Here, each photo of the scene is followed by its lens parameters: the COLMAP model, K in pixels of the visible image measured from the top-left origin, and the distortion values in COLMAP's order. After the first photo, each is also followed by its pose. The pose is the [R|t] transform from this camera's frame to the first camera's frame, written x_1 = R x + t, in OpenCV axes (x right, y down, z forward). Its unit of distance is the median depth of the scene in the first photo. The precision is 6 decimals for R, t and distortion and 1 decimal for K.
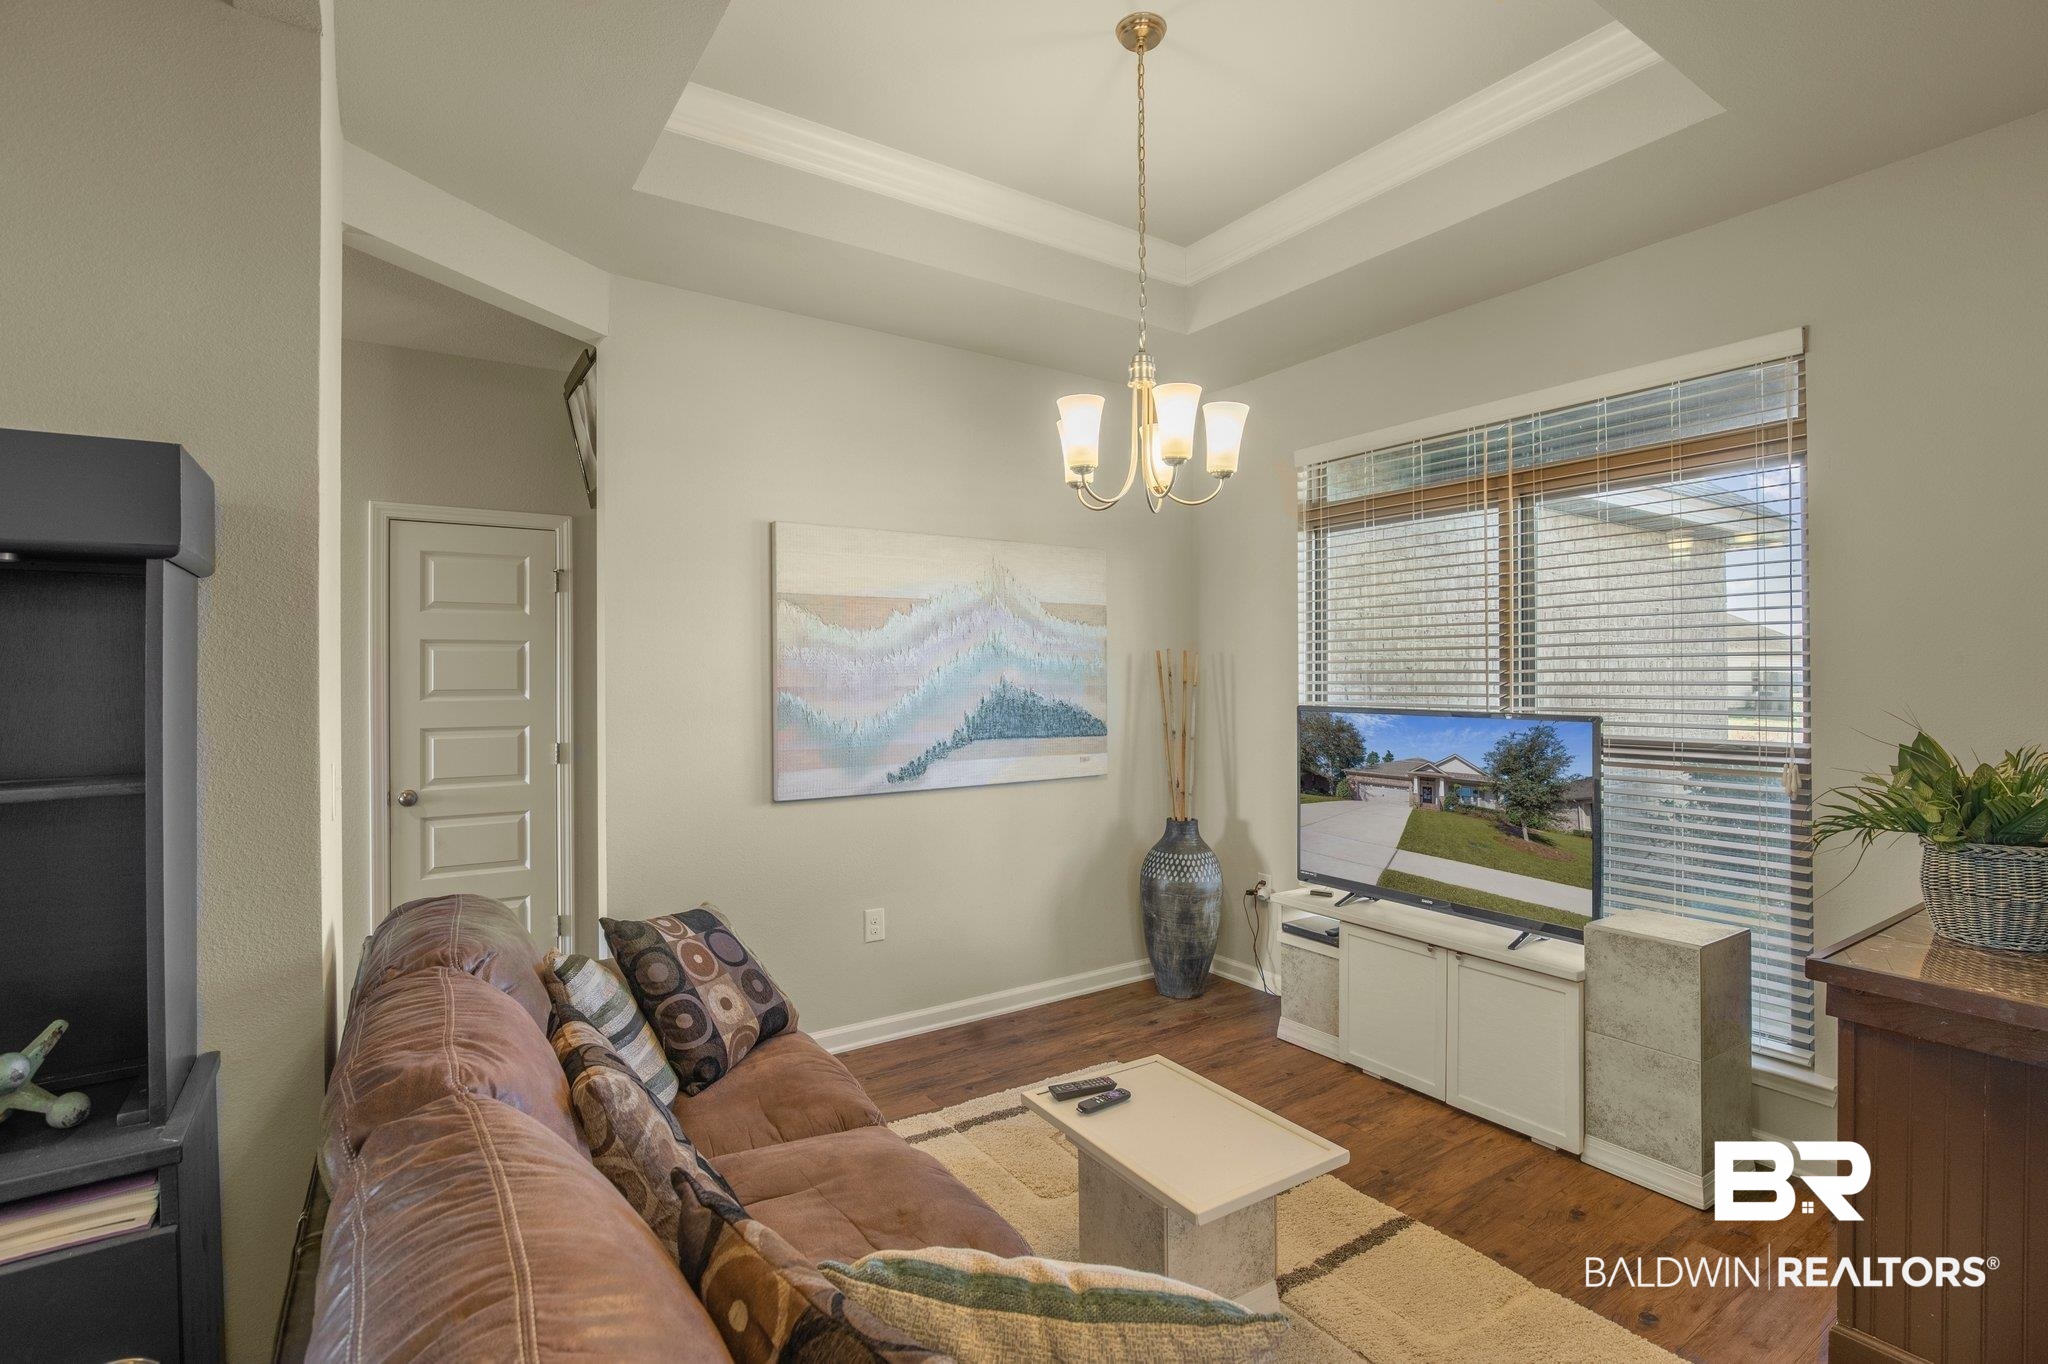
lens RADIAL K [[964.4, 0, 1020.1], [0, 964.4, 677.1], [0, 0, 1]] dist [-0.017420, 0.001080]
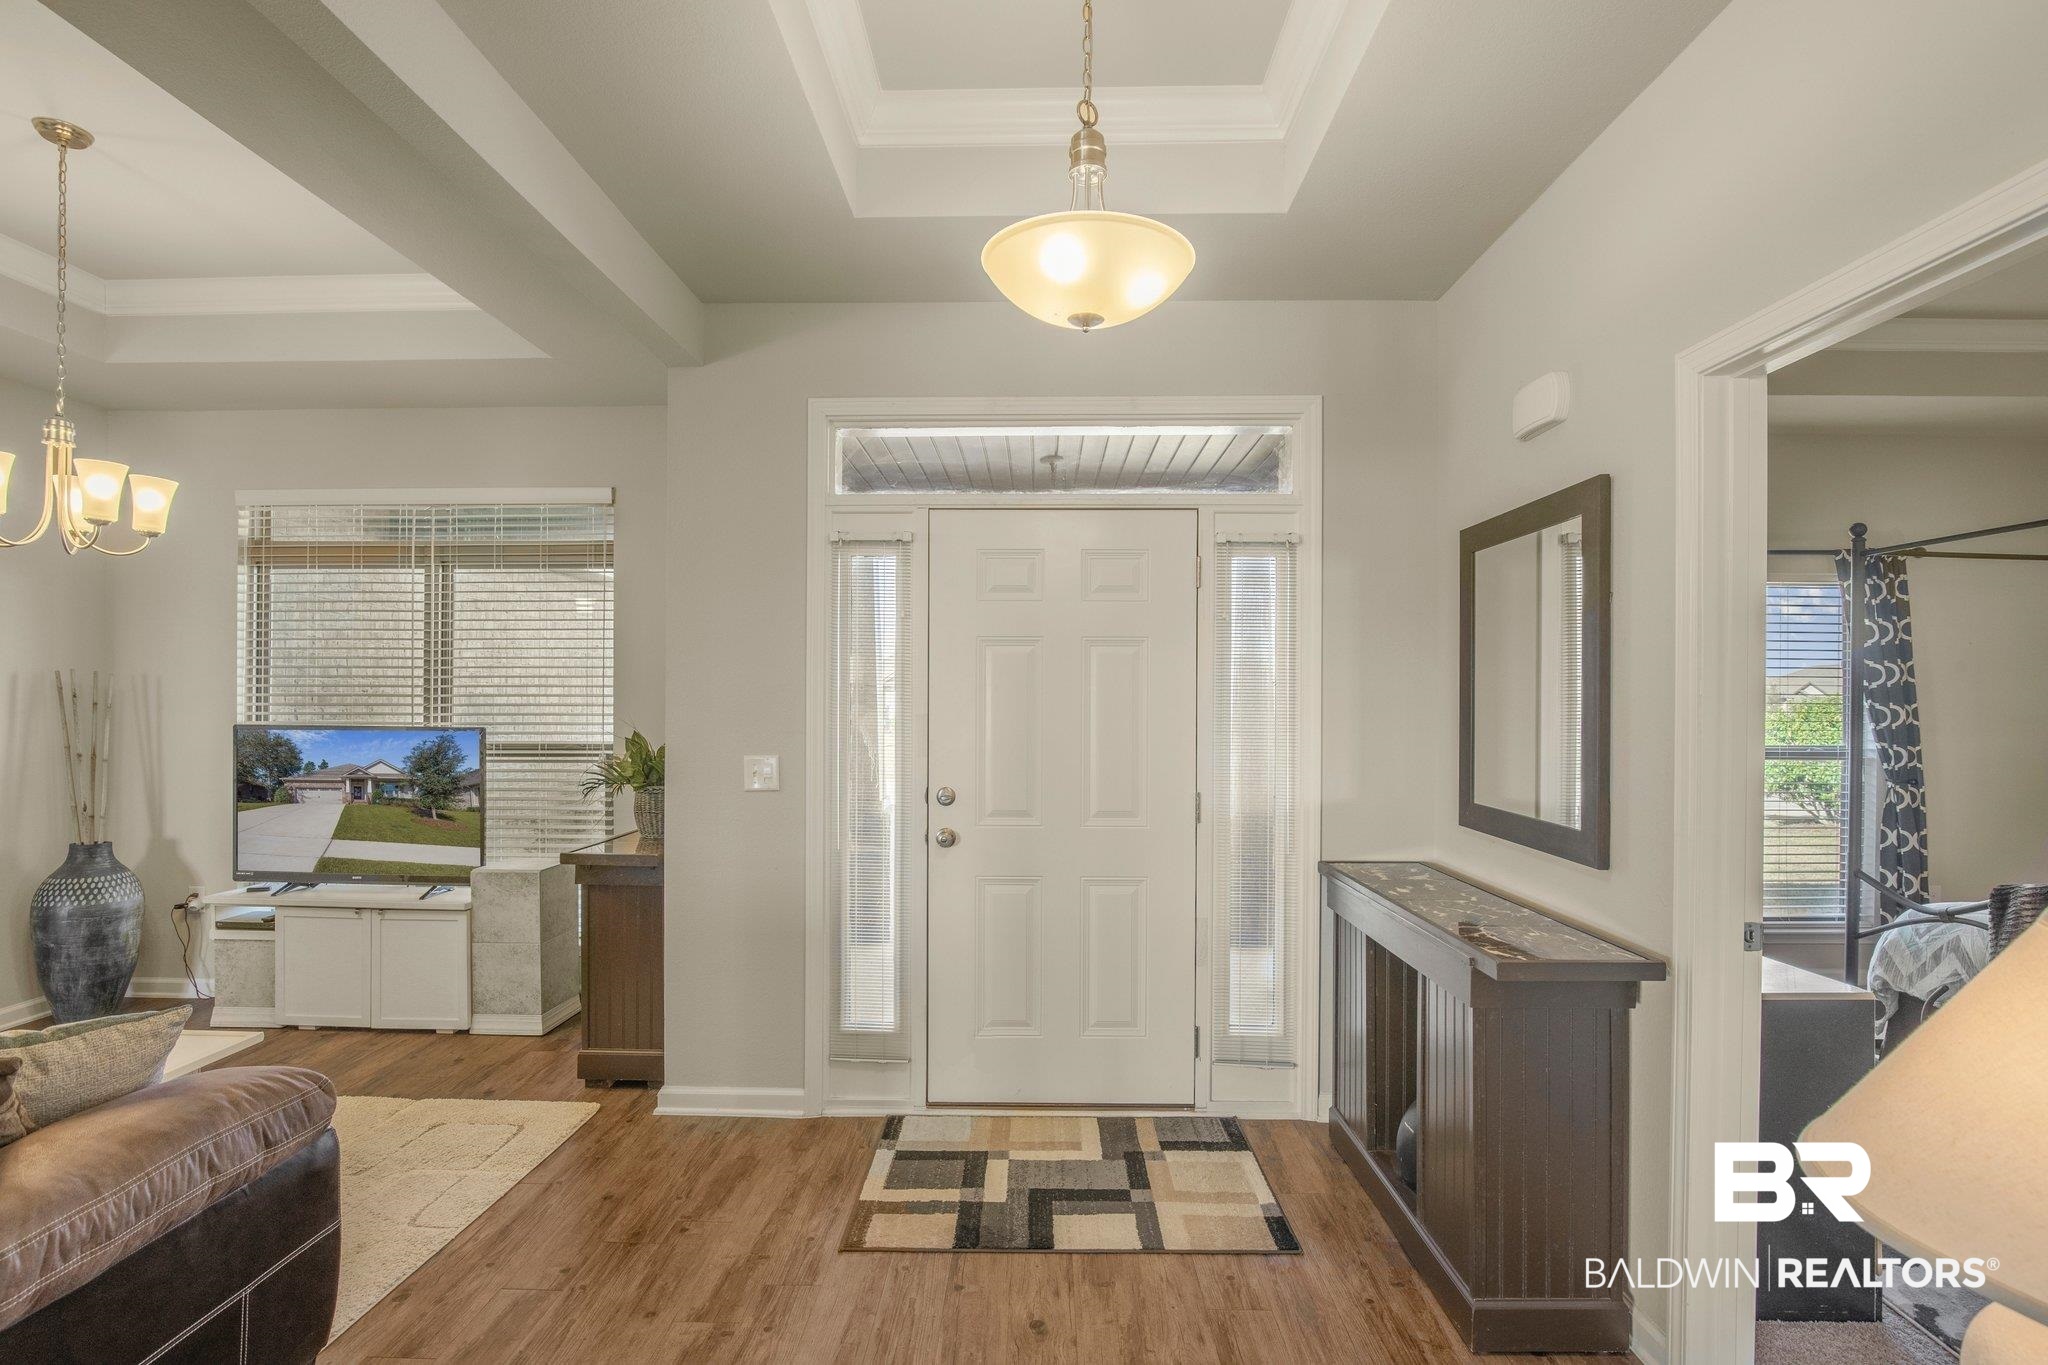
lens RADIAL K [[960.7, 0, 1021.2], [0, 960.7, 700.6], [0, 0, 1]] dist [-0.027498, 0.009079]
pose [[0.577039, 0.006426, 0.816692, -0.088676], [-0.004943, 0.999978, -0.004375, 0.002587], [-0.816702, -0.001513, 0.577058, -0.413049]]
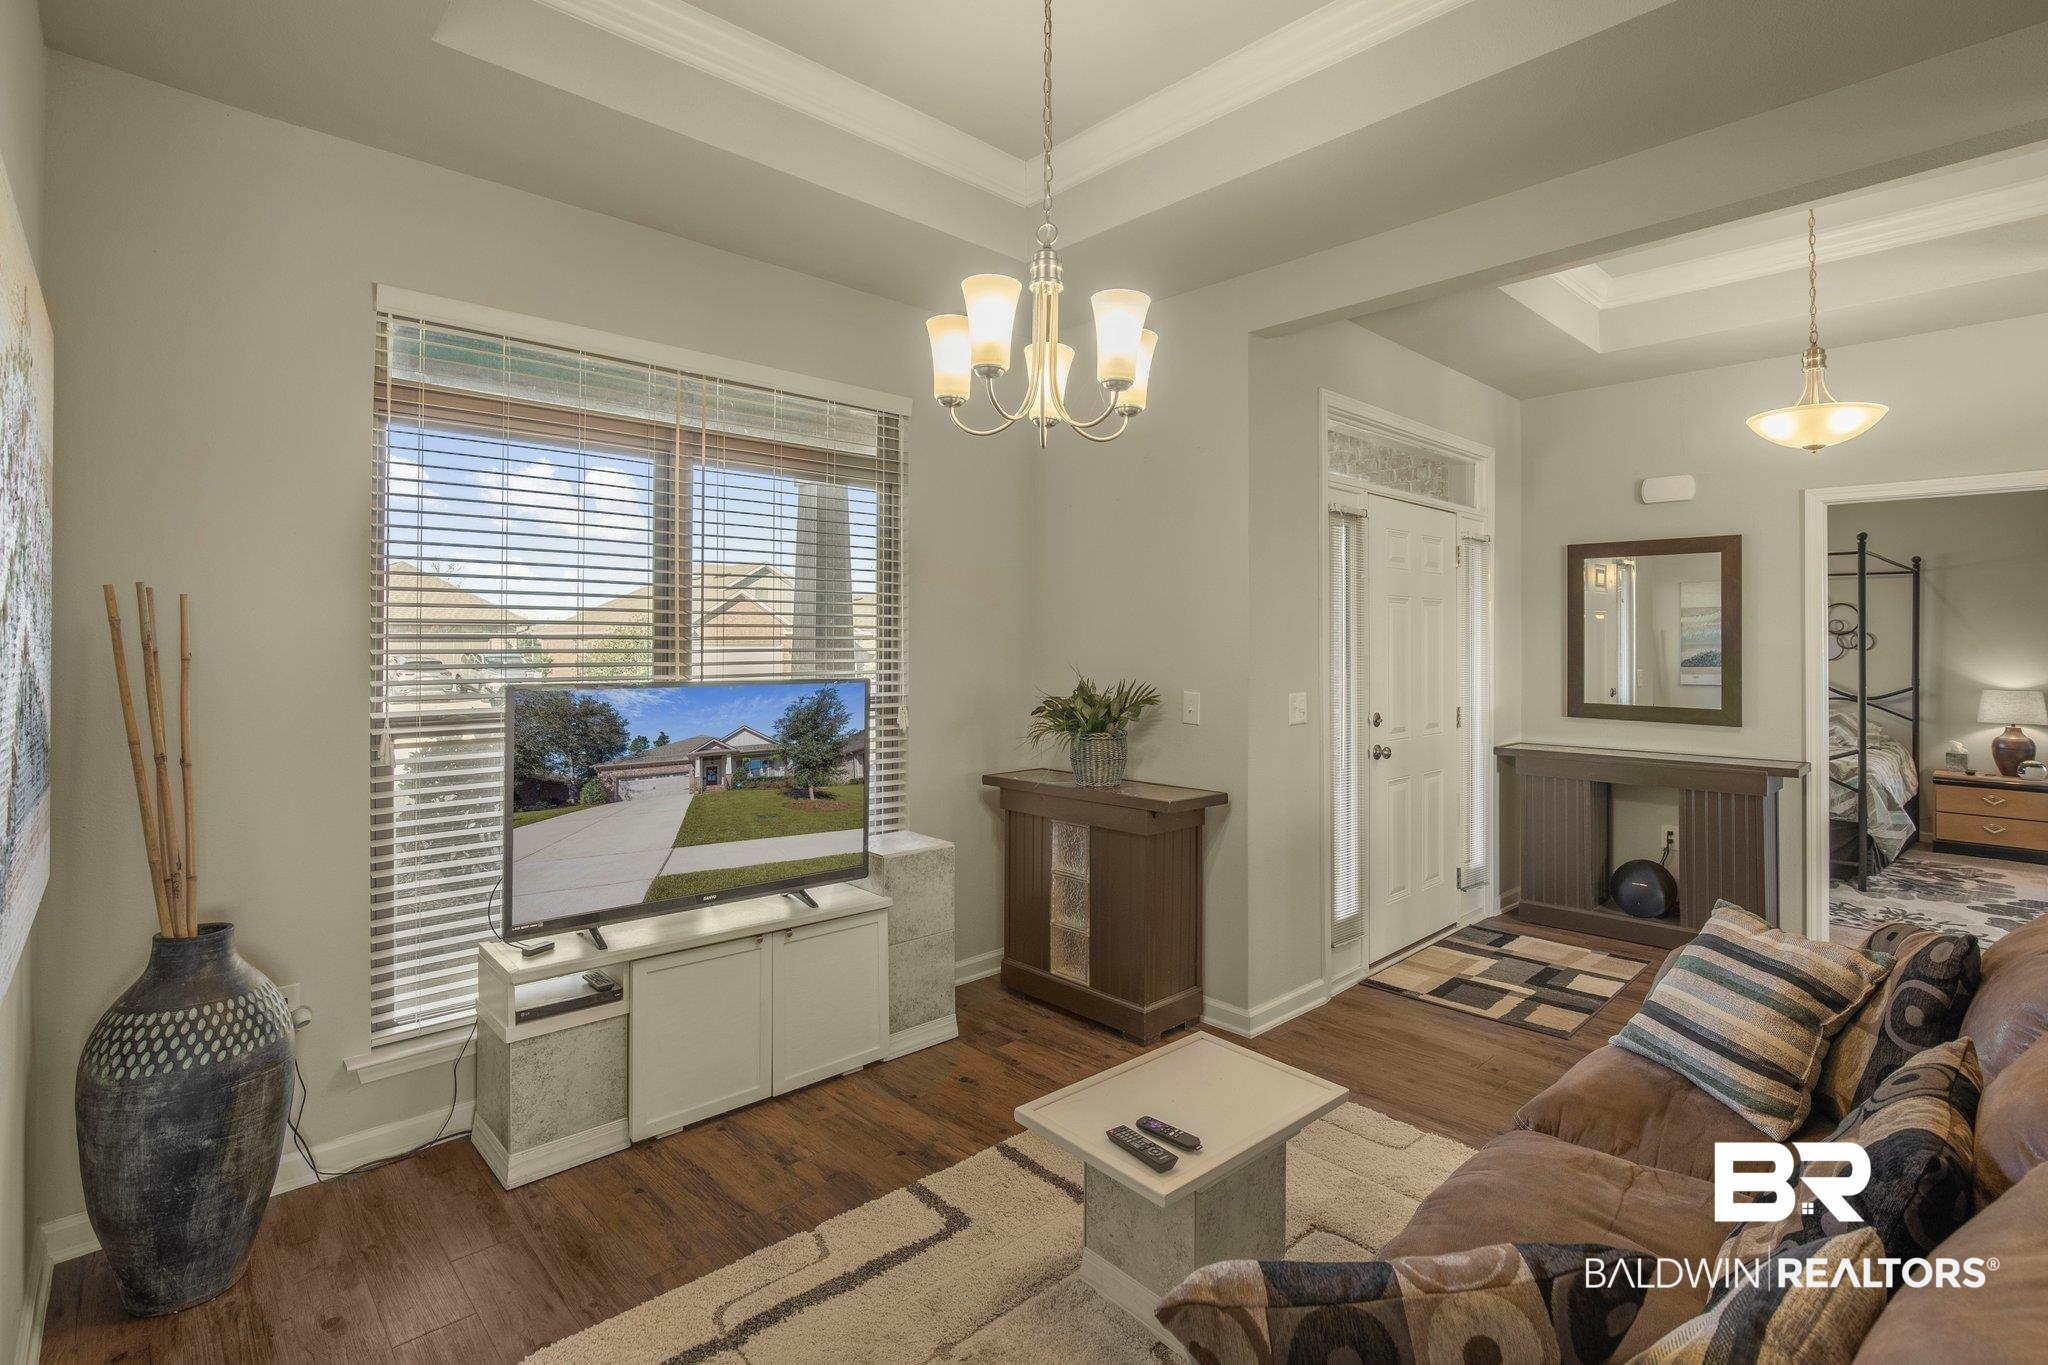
lens RADIAL K [[966.8, 0, 1039.9], [0, 966.8, 626.8], [0, 0, 1]] dist [-0.004730, -0.000631]
pose [[-0.167722, 0.020725, 0.985616, -0.490189], [-0.001197, 0.999774, -0.021226, 0.003367], [-0.985834, -0.004740, -0.167659, 0.818802]]
